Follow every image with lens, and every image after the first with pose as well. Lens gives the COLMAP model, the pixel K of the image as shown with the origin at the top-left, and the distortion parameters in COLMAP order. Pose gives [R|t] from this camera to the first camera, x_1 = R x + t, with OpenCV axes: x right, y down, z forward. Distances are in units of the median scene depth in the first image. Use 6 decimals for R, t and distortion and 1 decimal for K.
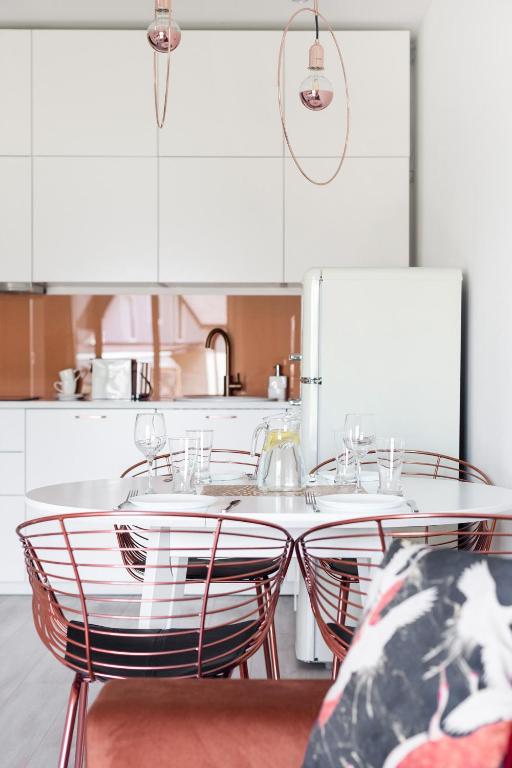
lens RADIAL K [[1769.1, 0, 256.0], [0, 1769.1, 384.0], [0, 0, 1]] dist [0.665039, 0.014466]
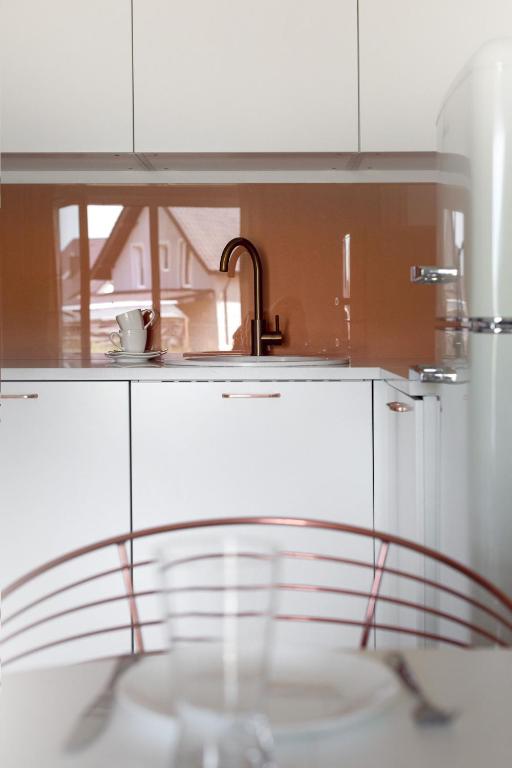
lens RADIAL K [[1311.4, 0, 256.0], [0, 1311.4, 384.0], [0, 0, 1]] dist [0.176920, -0.024011]
pose [[0.999977, -0.004826, 0.004706, -0.018780], [0.004648, 0.999304, 0.037024, 0.000328], [-0.004881, -0.037001, 0.999303, 0.563975]]
